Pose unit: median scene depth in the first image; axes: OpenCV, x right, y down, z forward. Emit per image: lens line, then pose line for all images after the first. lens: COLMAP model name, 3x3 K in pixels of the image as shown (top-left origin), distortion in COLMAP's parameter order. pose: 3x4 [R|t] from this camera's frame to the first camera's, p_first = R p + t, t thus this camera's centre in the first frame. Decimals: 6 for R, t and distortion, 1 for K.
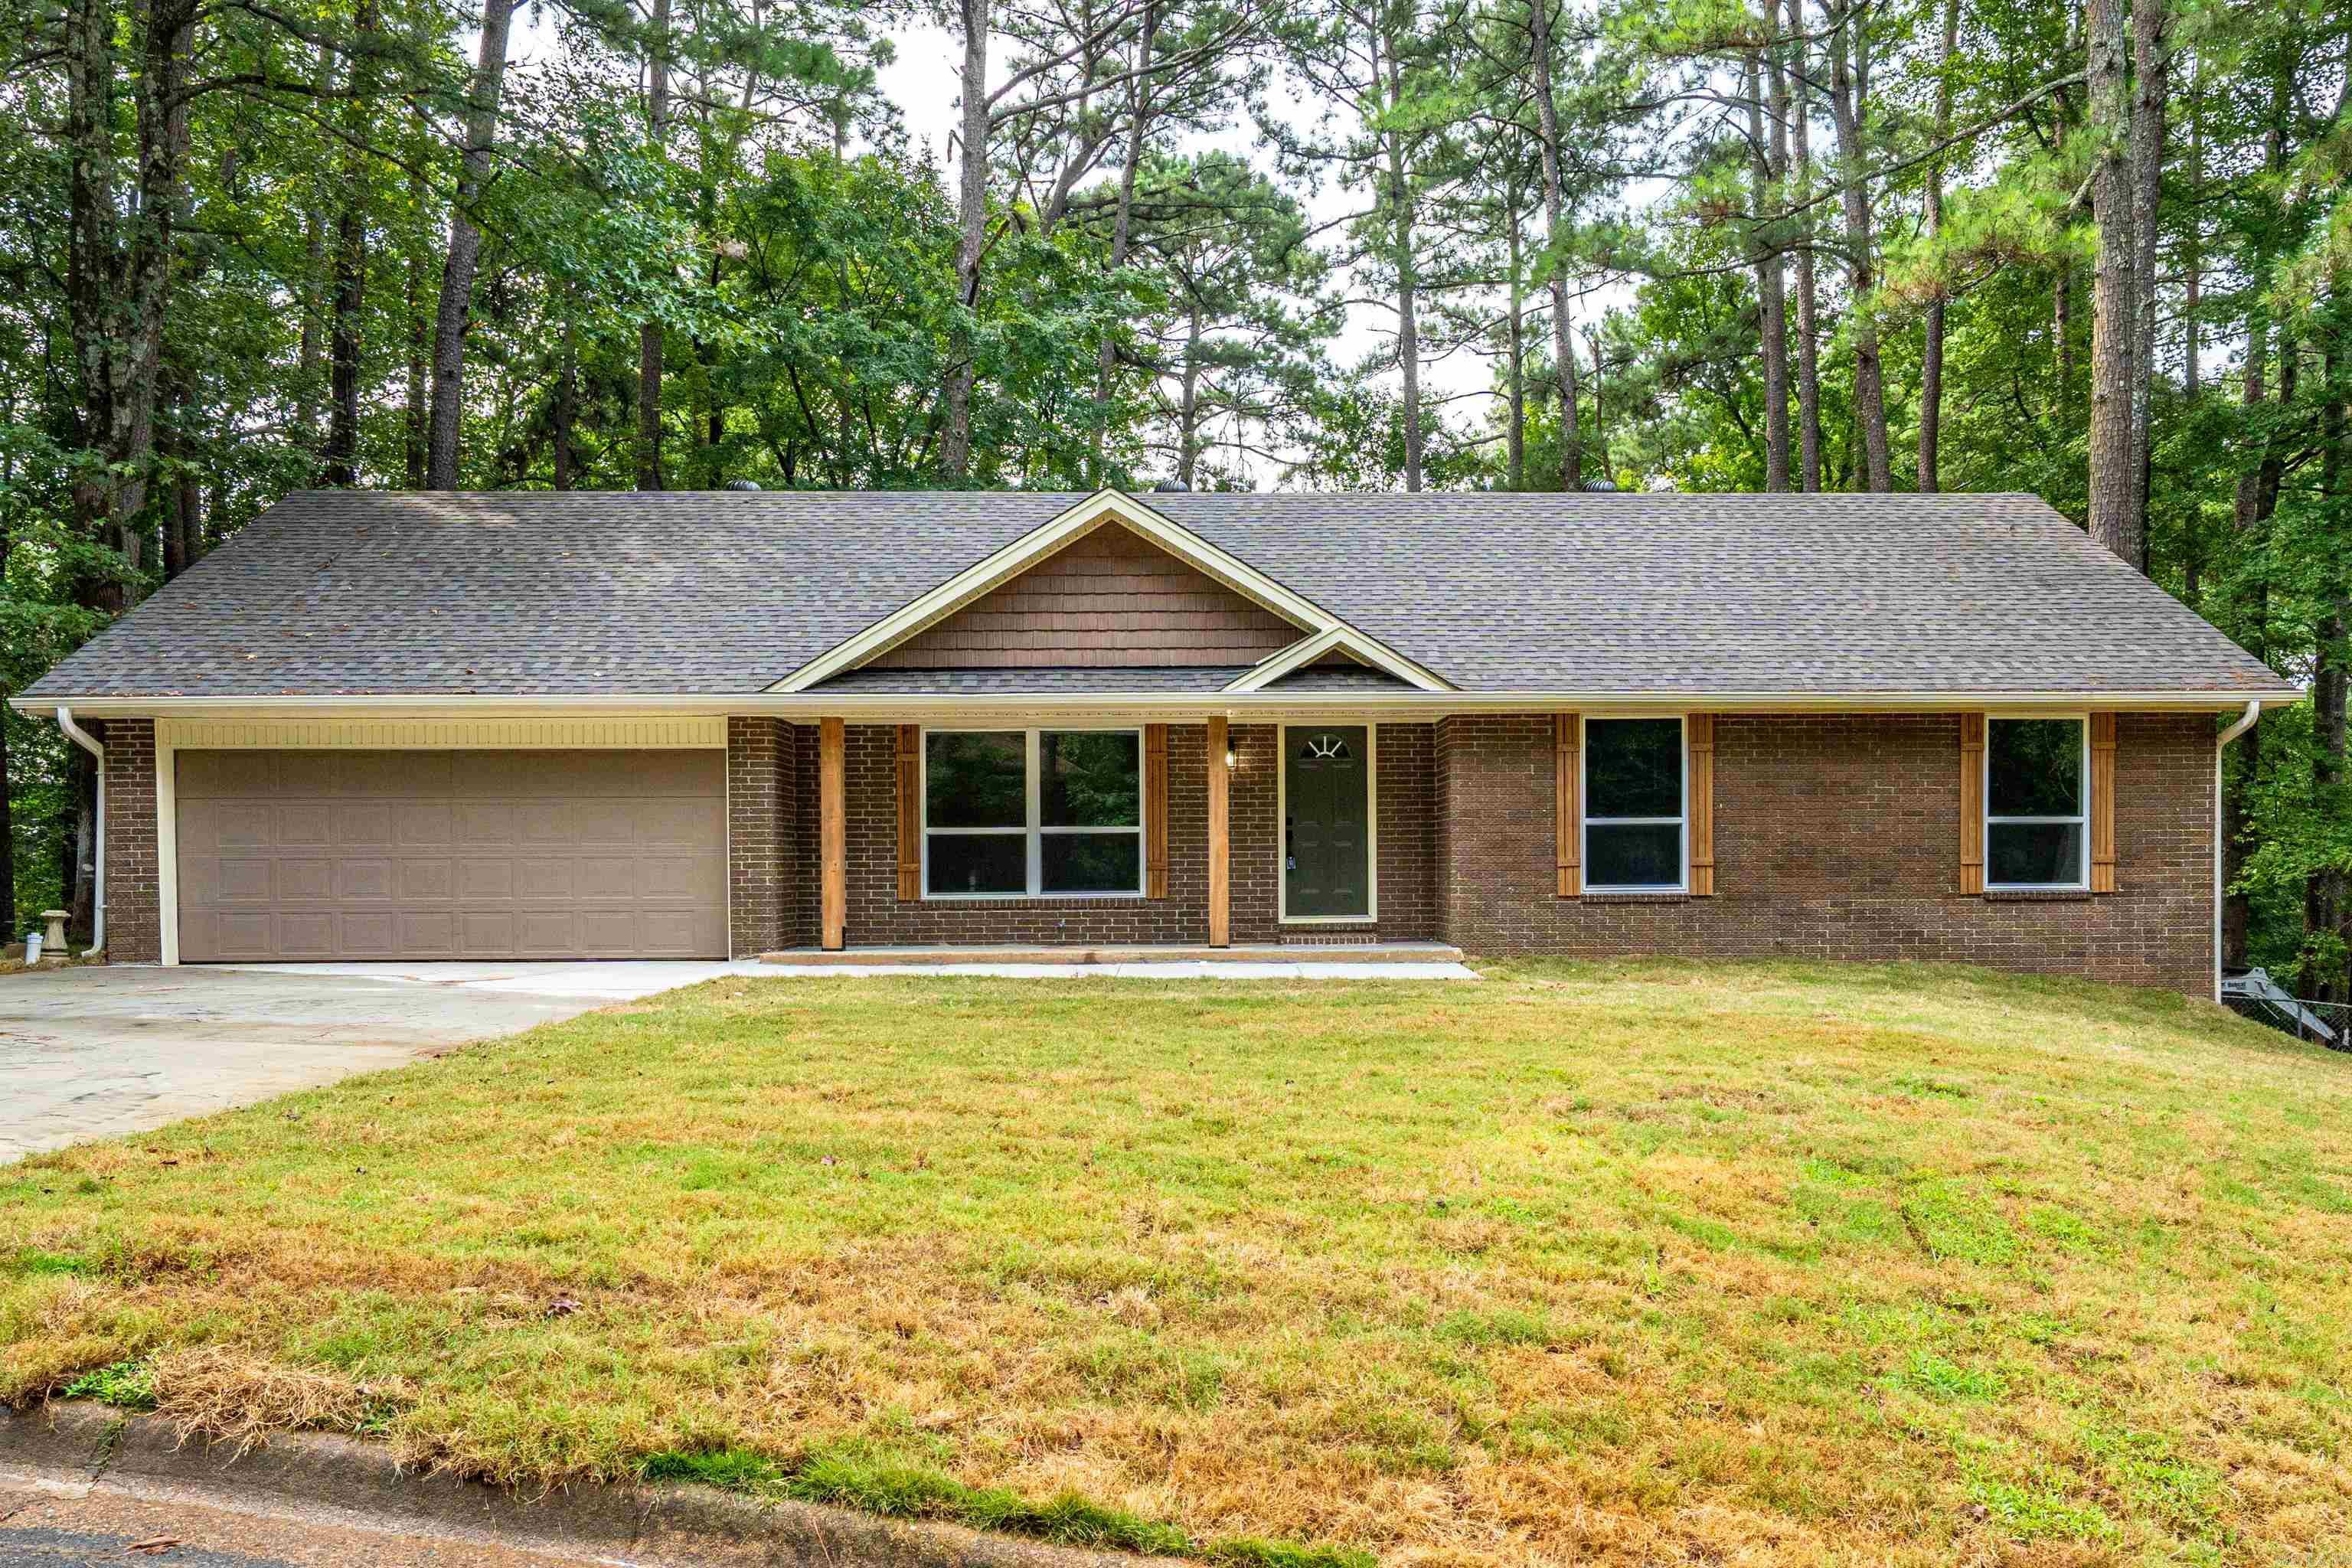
lens RADIAL K [[1761.0, 0, 1279.5], [0, 1761.0, 886.5], [0, 0, 1]] dist [0.004414, -0.000216]
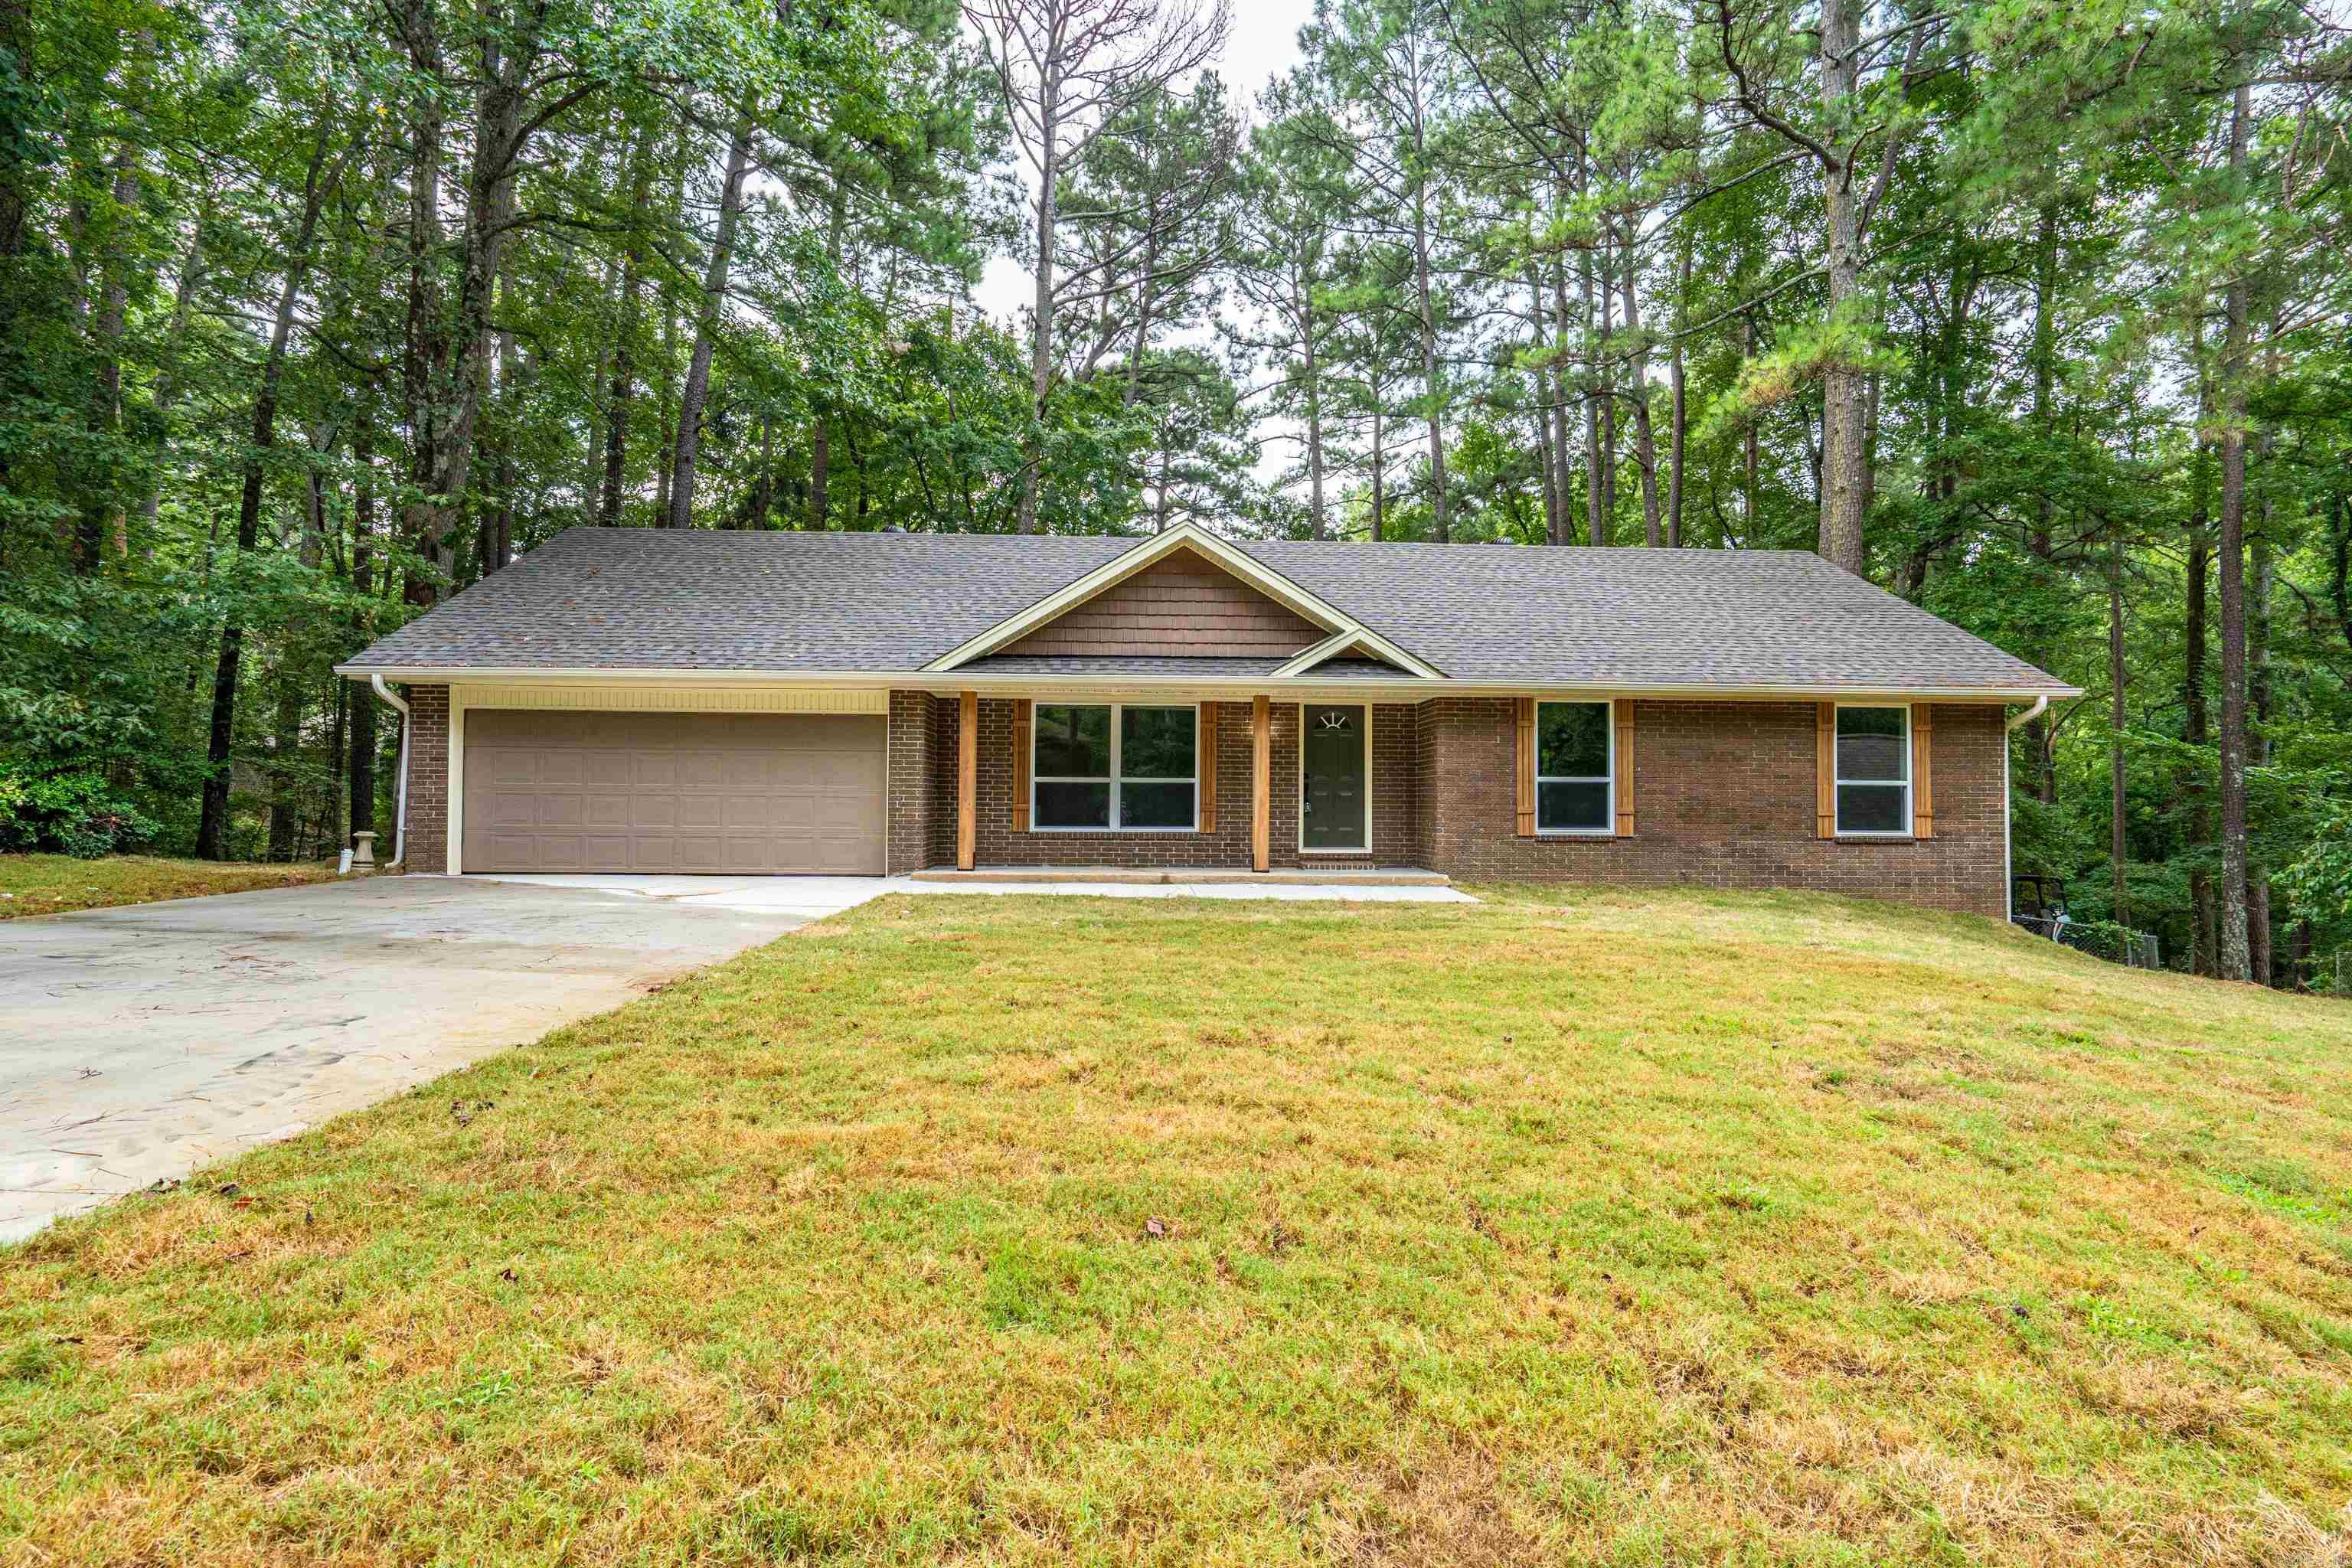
lens RADIAL K [[1070.9, 0, 1191.9], [0, 1070.9, 771.2], [0, 0, 1]] dist [-0.001375, -0.001034]
pose [[0.999864, 0.014329, 0.008181, -0.091239], [-0.013985, 0.999079, -0.040575, -0.006752], [-0.008755, 0.040455, 0.999143, 0.198809]]
